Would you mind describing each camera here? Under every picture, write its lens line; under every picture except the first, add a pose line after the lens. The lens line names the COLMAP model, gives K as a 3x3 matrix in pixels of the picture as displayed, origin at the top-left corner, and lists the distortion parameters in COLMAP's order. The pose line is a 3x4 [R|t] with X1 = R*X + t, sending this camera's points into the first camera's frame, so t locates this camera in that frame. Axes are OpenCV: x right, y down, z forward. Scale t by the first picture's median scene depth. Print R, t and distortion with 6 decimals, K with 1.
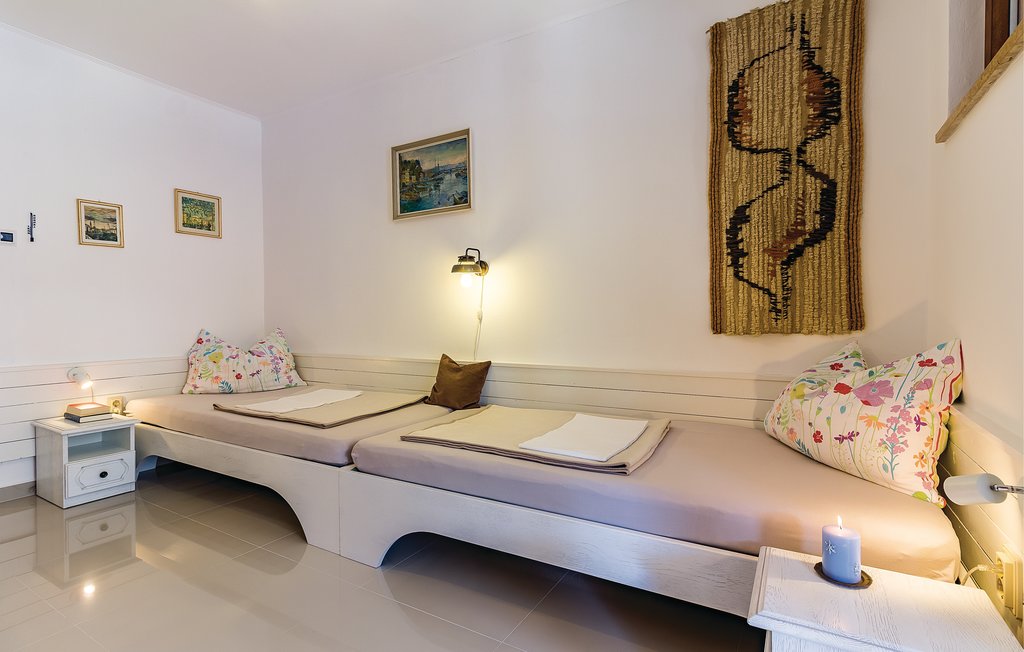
lens RADIAL K [[489.5, 0, 507.3], [0, 489.5, 320.8], [0, 0, 1]] dist [0.001209, 0.000296]
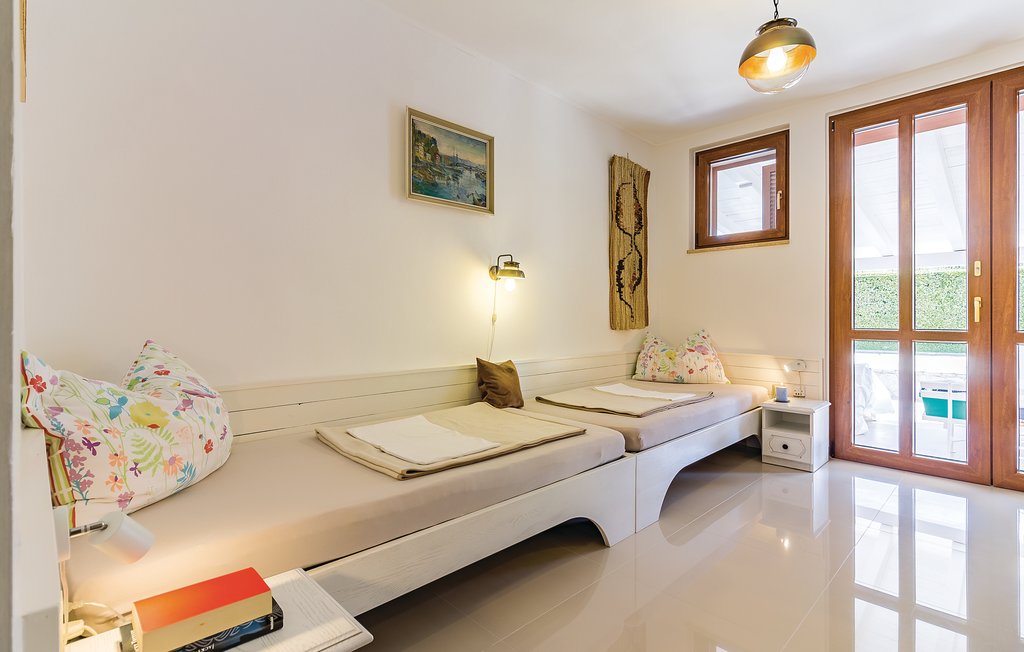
lens RADIAL K [[489.5, 0, 507.3], [0, 489.5, 320.8], [0, 0, 1]] dist [0.001209, 0.000296]
pose [[0.261994, 0.003185, 0.965064, -1.389308], [0.008770, 0.999945, -0.005681, 0.001450], [-0.965030, 0.009952, 0.261951, 0.918410]]
